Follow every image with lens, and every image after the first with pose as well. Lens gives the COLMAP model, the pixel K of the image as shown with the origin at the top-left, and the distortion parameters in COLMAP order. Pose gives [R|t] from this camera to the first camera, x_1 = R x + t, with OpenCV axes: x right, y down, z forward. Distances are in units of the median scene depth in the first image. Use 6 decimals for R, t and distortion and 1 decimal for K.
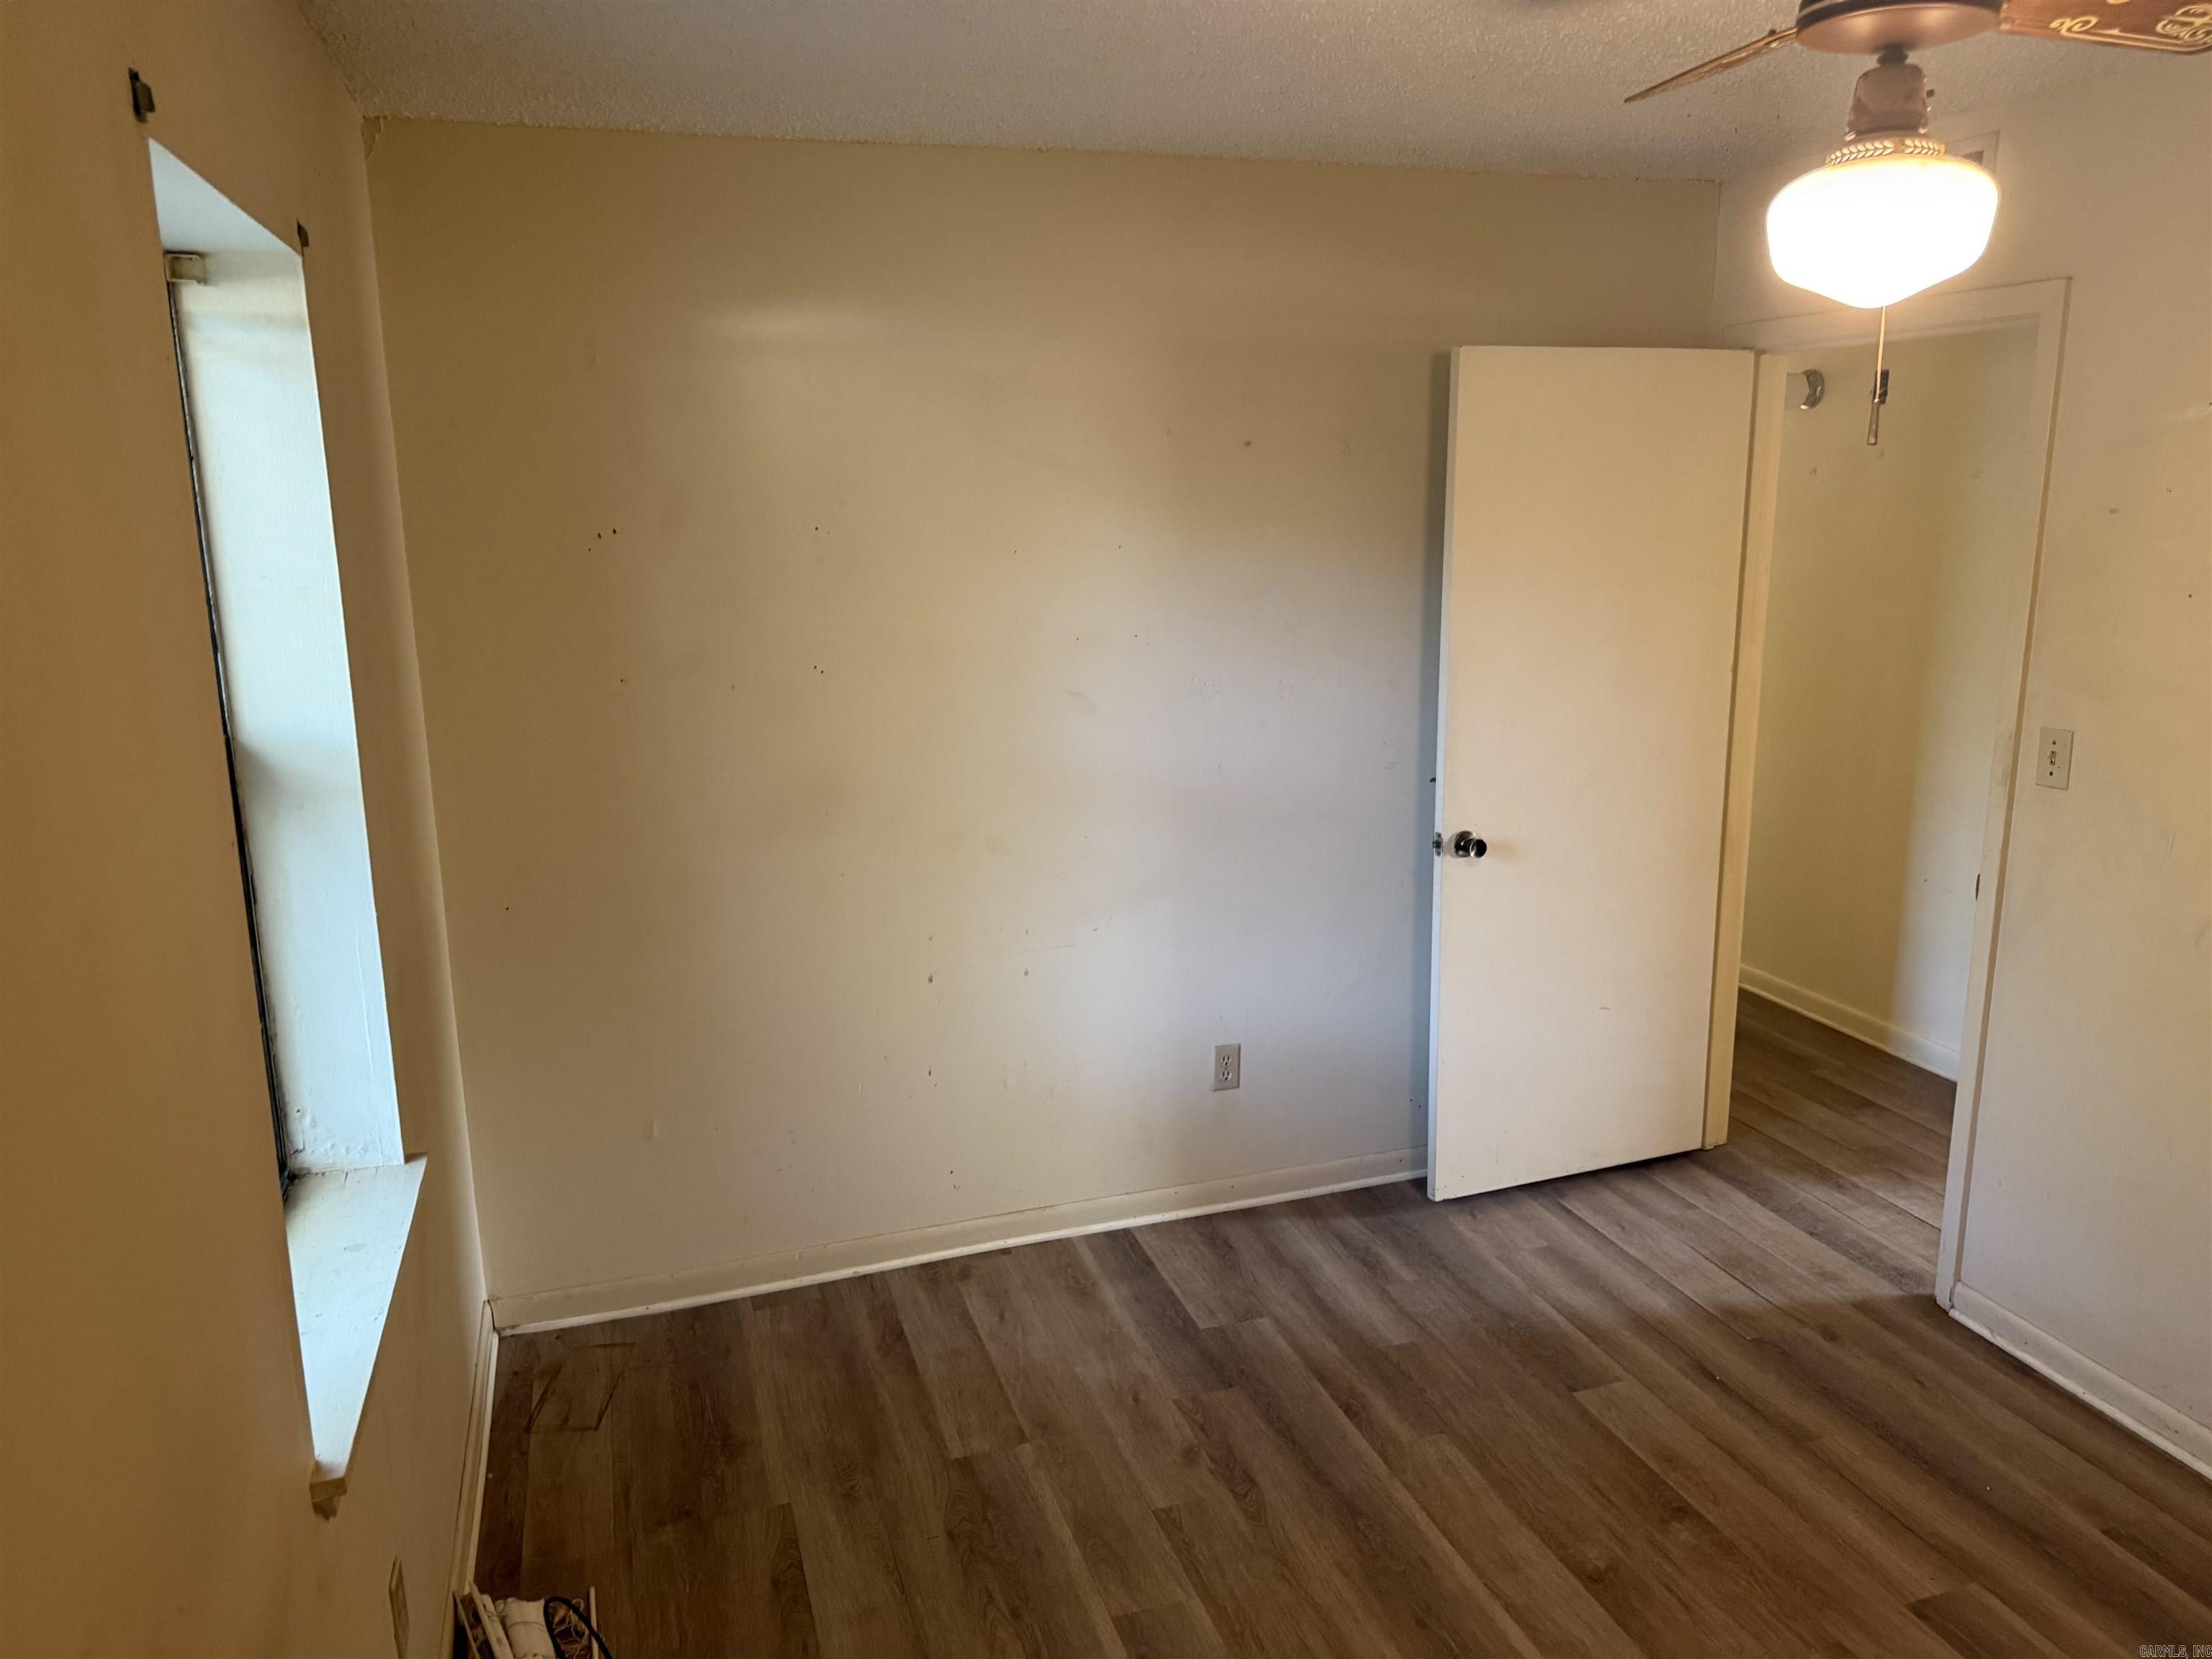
lens RADIAL K [[1558.4, 0, 1111.5], [0, 1558.4, 828.2], [0, 0, 1]] dist [-0.008358, -0.005219]
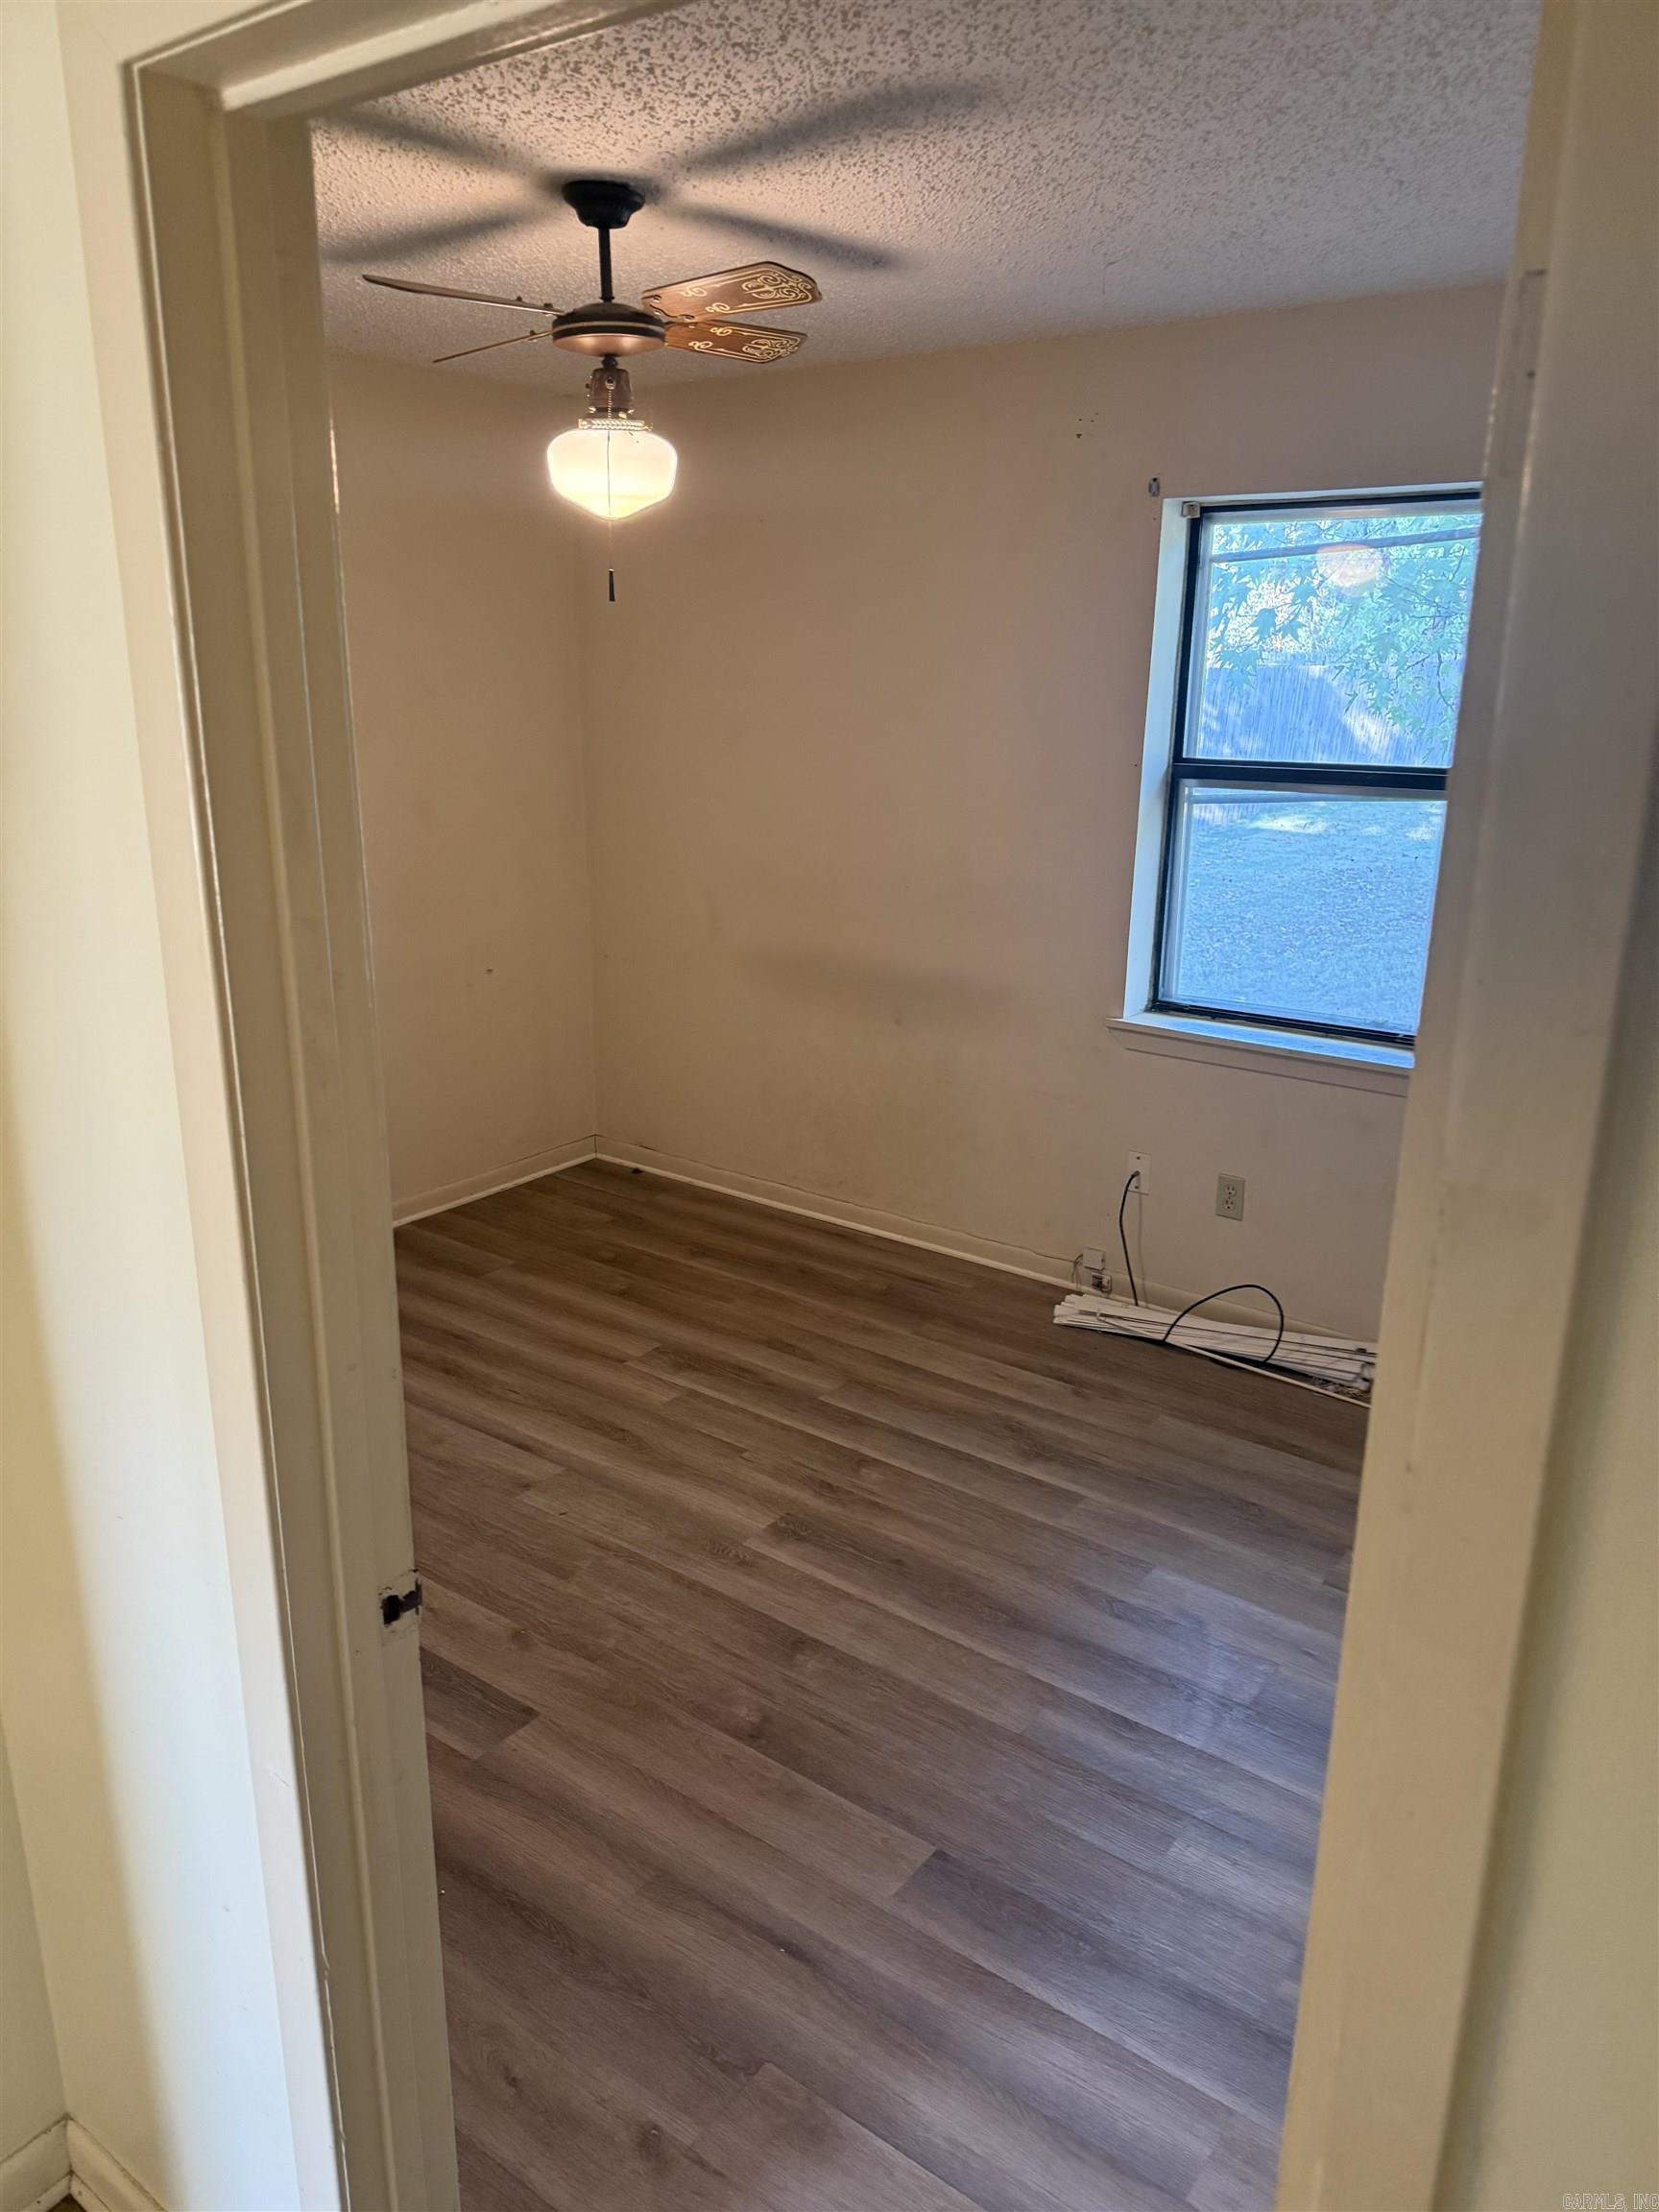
lens RADIAL K [[1548.8, 0, 829.5], [0, 1548.8, 1106.0], [0, 0, 1]] dist [0.138430, -0.214271]
pose [[-0.812897, 0.170894, -0.556771, 0.669037], [-0.123374, 0.883759, 0.451387, -0.283417], [0.569190, 0.435622, -0.697321, 1.279665]]
